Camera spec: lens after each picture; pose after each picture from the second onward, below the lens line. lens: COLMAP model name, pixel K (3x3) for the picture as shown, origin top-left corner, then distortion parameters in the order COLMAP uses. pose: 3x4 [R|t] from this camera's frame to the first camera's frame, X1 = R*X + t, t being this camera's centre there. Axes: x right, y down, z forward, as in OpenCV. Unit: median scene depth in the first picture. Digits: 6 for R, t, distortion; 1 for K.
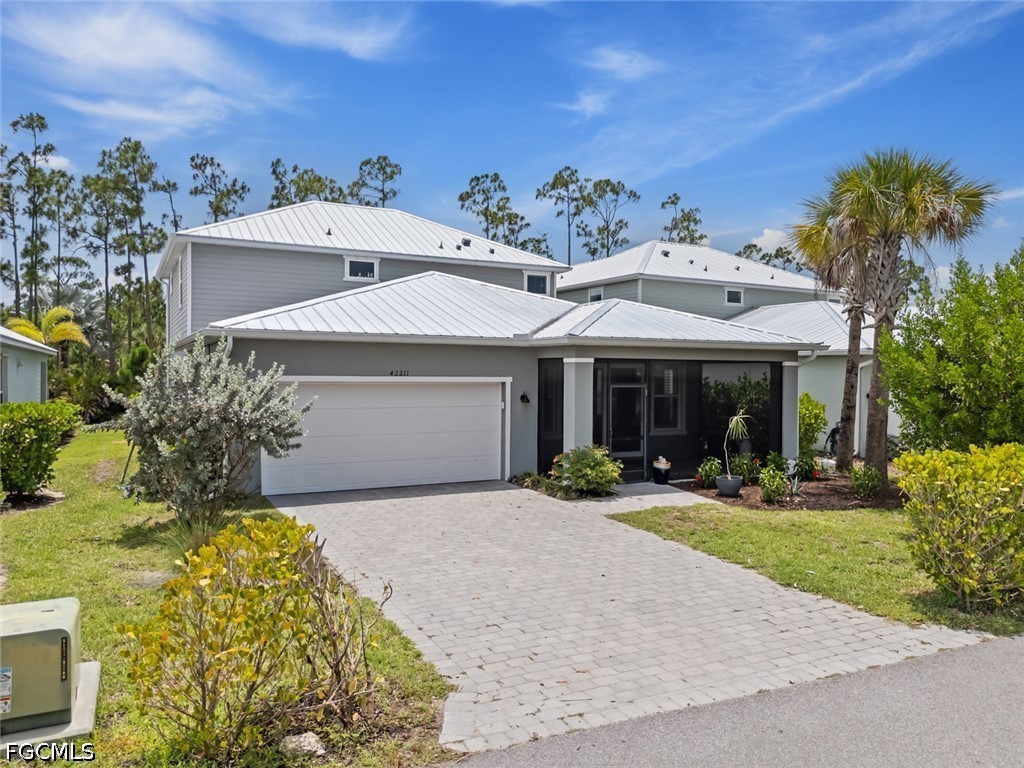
lens RADIAL K [[768.2, 0, 528.0], [0, 768.2, 387.4], [0, 0, 1]] dist [0.076534, -0.074721]
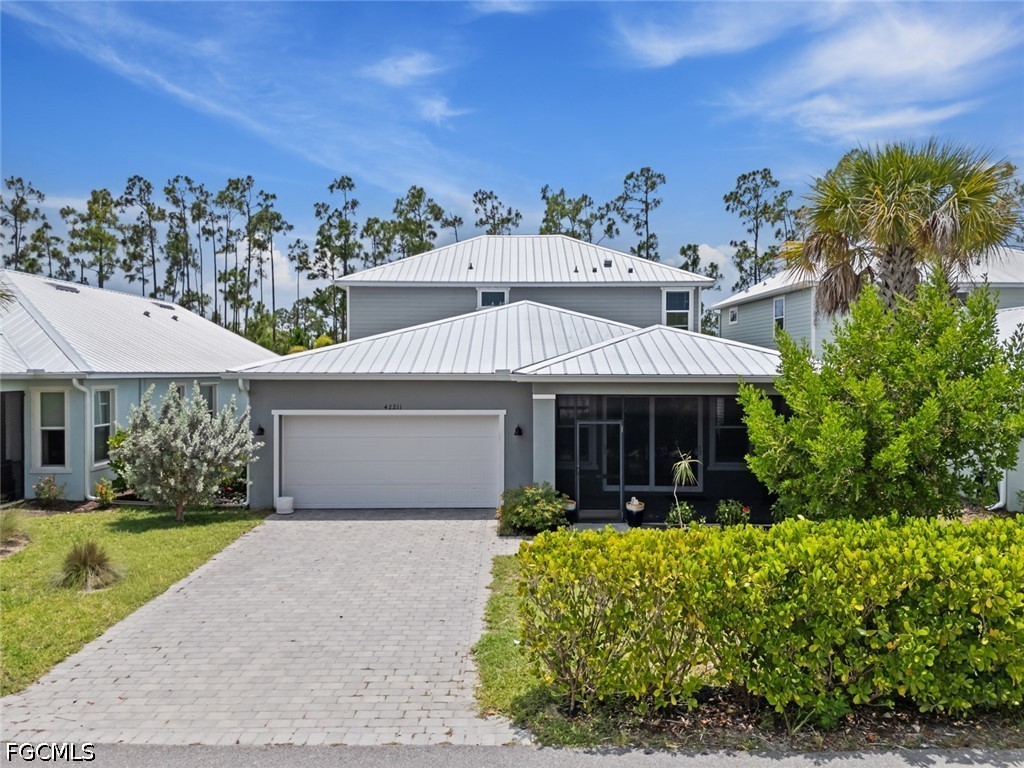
lens RADIAL K [[768.2, 0, 528.0], [0, 768.2, 387.4], [0, 0, 1]] dist [0.076534, -0.074721]
pose [[0.887347, 0.005544, -0.461070, 0.495532], [-0.003718, 0.999981, 0.004868, -0.050594], [0.461088, -0.002605, 0.887351, 0.092271]]
